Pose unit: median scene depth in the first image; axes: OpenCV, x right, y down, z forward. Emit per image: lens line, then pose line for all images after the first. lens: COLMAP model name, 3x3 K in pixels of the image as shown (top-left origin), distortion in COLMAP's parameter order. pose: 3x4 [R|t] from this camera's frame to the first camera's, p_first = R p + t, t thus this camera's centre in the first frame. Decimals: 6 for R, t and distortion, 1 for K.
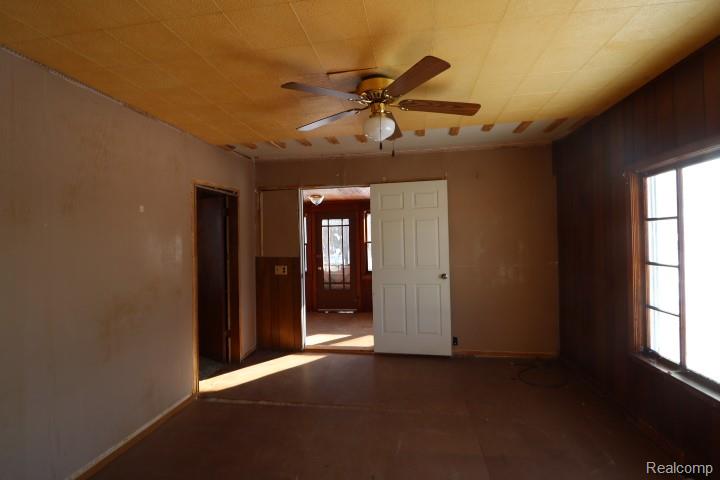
lens RADIAL K [[330.8, 0, 361.1], [0, 330.8, 236.0], [0, 0, 1]] dist [-0.004054, -0.000345]
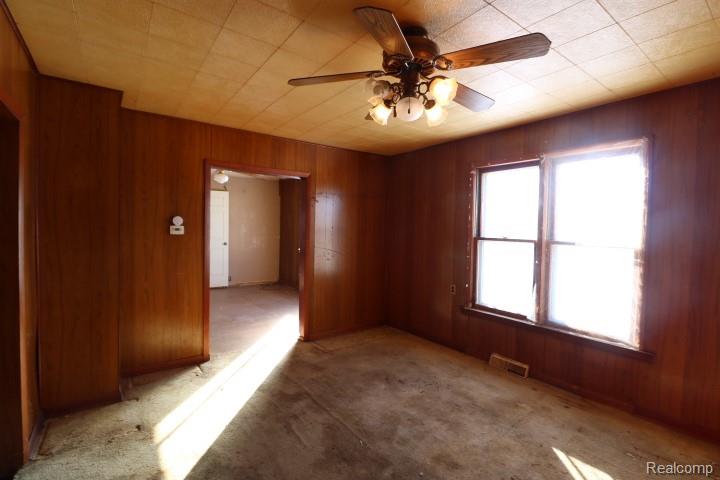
lens RADIAL K [[330.8, 0, 360.6], [0, 330.8, 237.5], [0, 0, 1]] dist [-0.004054, -0.000345]
pose [[0.702389, 0.008632, 0.711741, -0.538994], [-0.039155, 0.998881, 0.026526, 0.007822], [-0.710715, -0.046500, 0.701941, -0.842164]]
